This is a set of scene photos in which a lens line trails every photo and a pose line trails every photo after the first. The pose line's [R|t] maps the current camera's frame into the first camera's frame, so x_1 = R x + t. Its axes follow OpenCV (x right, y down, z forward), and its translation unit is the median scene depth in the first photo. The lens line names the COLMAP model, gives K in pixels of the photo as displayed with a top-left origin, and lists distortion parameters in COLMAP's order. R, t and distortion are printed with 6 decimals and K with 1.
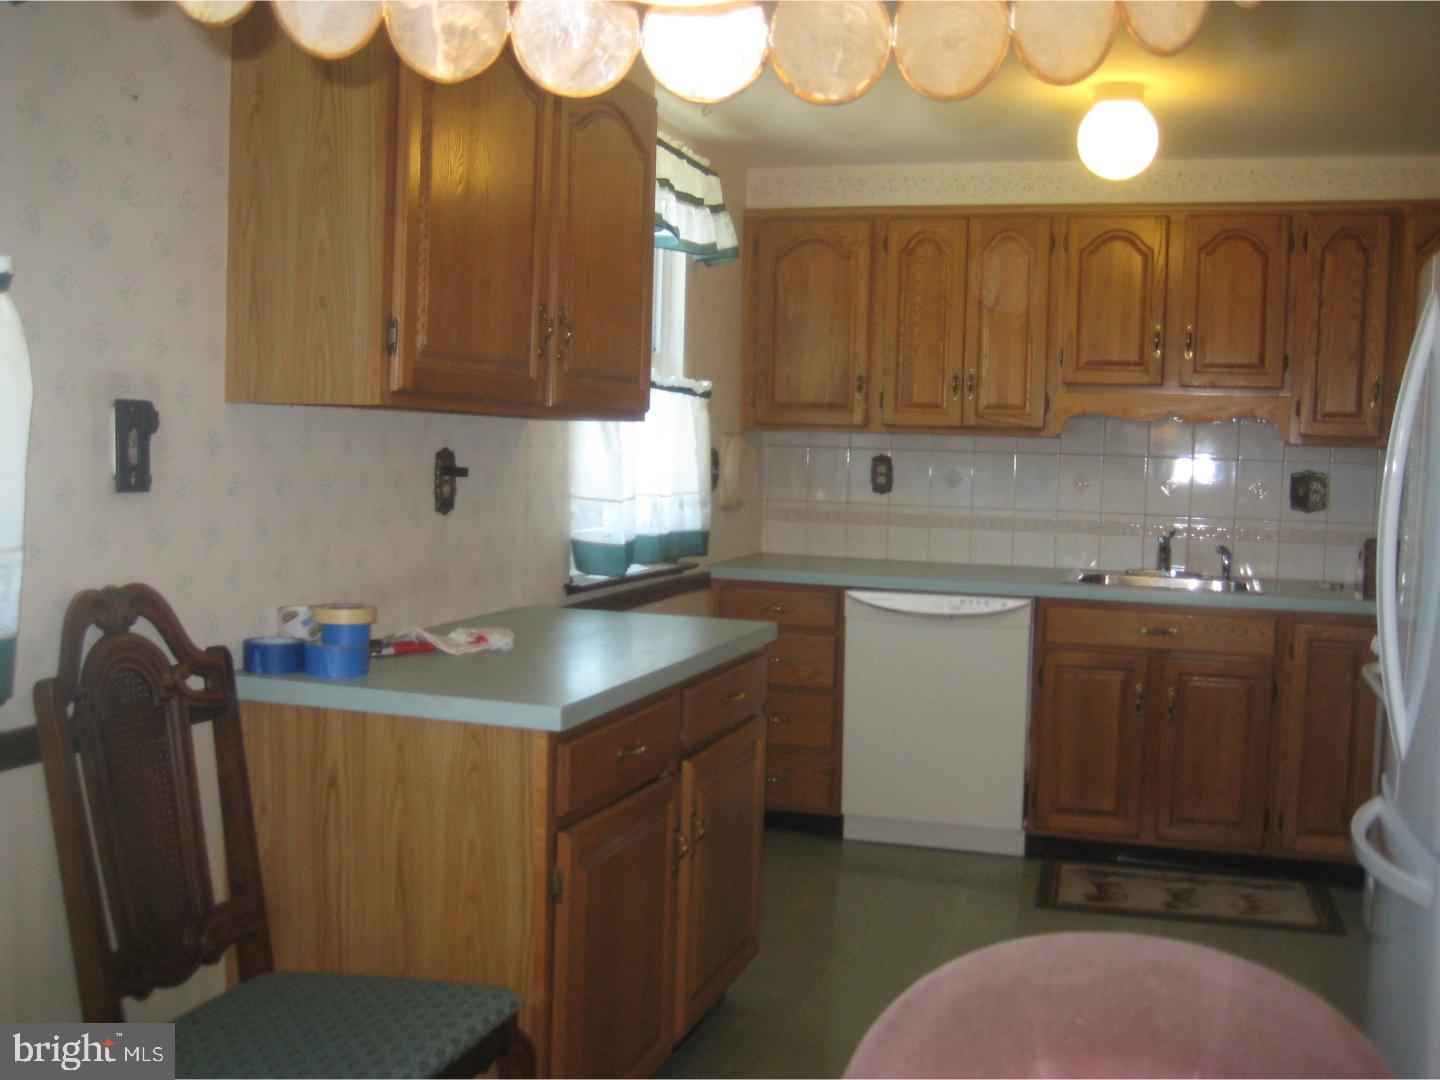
lens RADIAL K [[1506.7, 0, 737.3], [0, 1506.7, 550.1], [0, 0, 1]] dist [-0.154629, 0.193933]
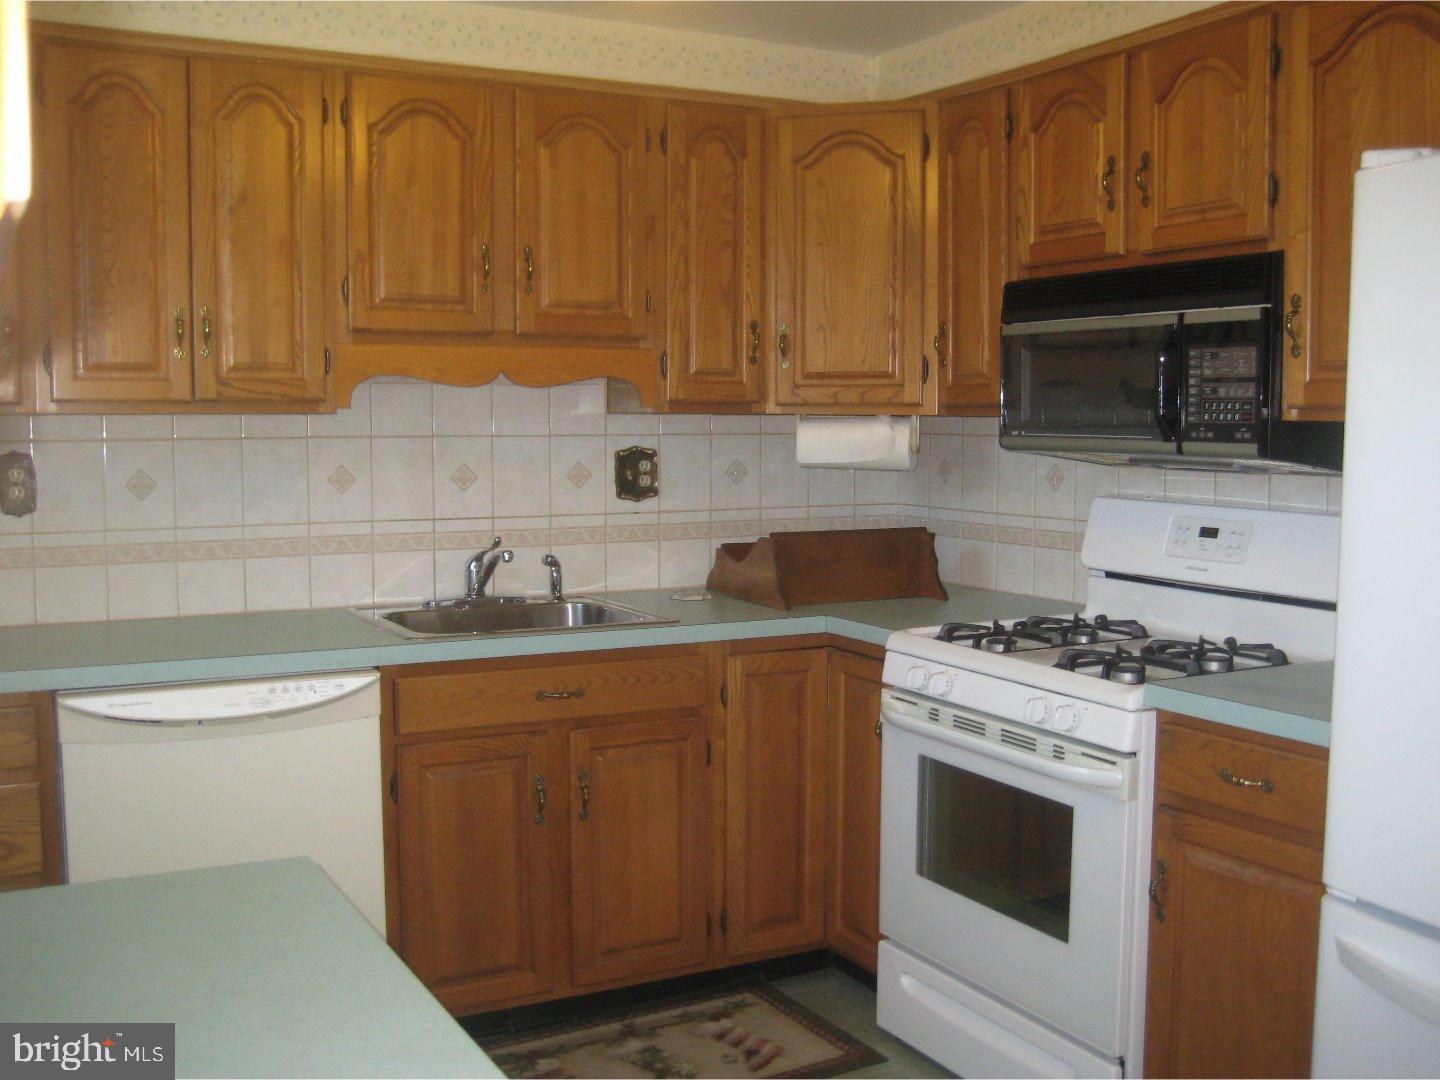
lens RADIAL K [[1506.7, 0, 737.3], [0, 1506.7, 550.1], [0, 0, 1]] dist [-0.154629, 0.193933]
pose [[0.696853, -0.088994, 0.711671, -0.135025], [0.068751, 0.995991, 0.057228, -0.041825], [-0.713911, 0.009049, 0.700178, 0.428483]]
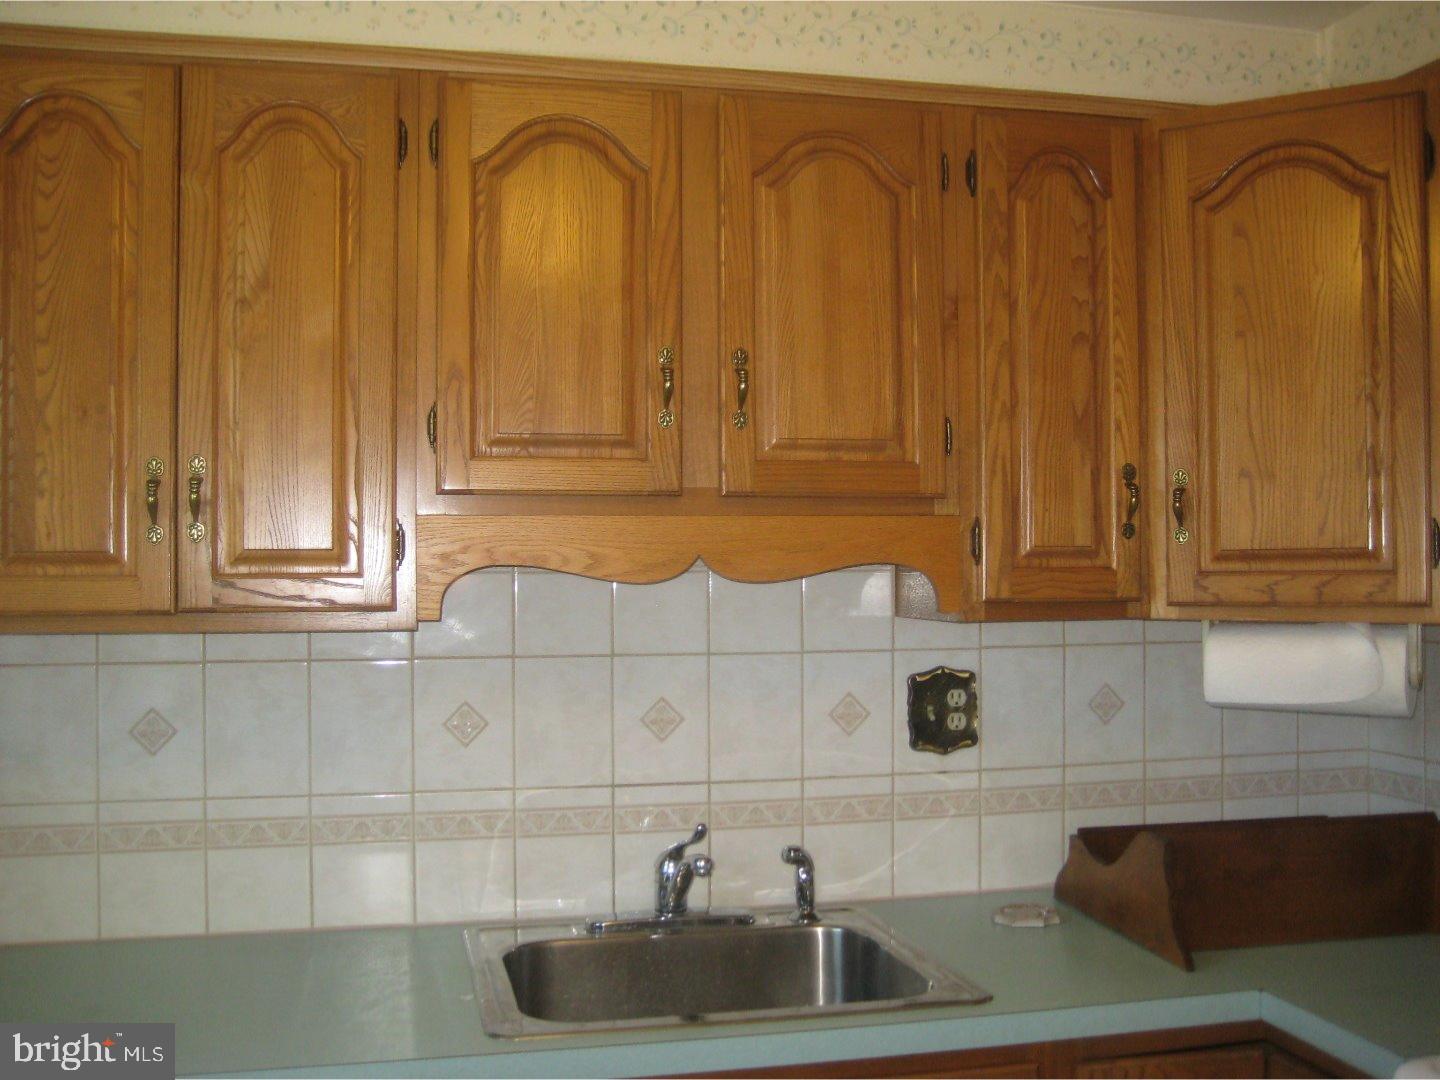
lens RADIAL K [[1506.7, 0, 737.3], [0, 1506.7, 550.1], [0, 0, 1]] dist [-0.154629, 0.193933]
pose [[0.857909, -0.026456, 0.513120, 0.082436], [0.065715, 0.996121, -0.058514, -0.068388], [-0.509581, 0.083920, 0.856320, 0.624480]]
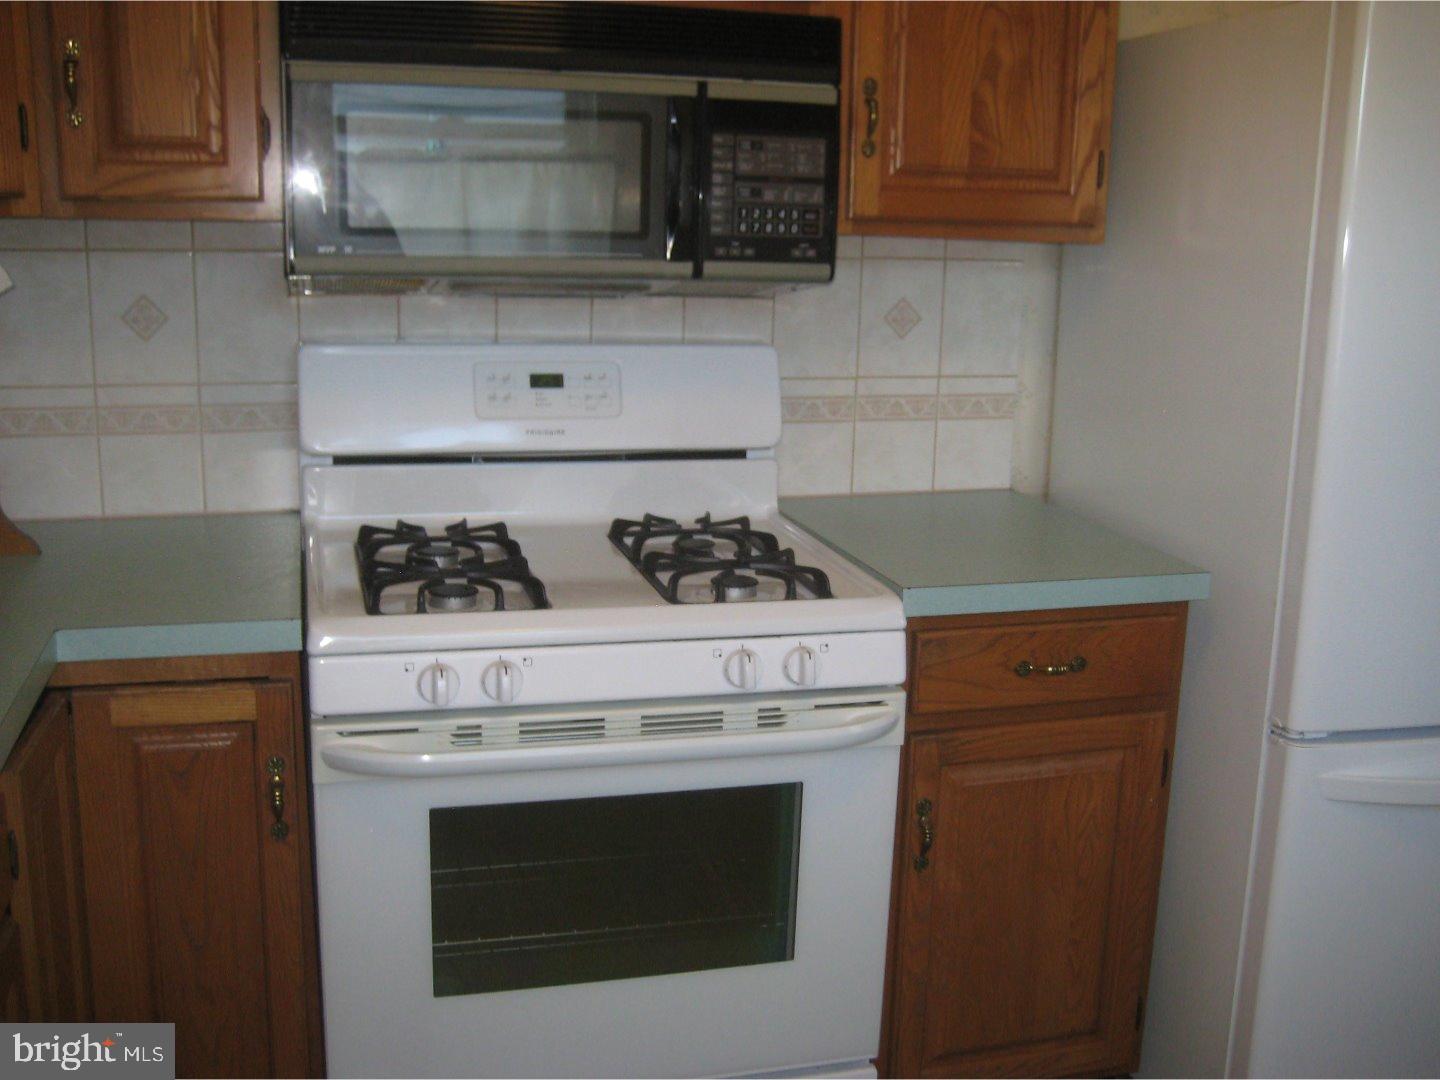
lens RADIAL K [[1506.7, 0, 737.3], [0, 1506.7, 550.1], [0, 0, 1]] dist [-0.154629, 0.193933]
pose [[-0.548561, -0.222985, 0.805828, 0.055090], [0.018550, 0.960299, 0.278357, -0.082647], [-0.835905, 0.167644, -0.522646, 0.998280]]
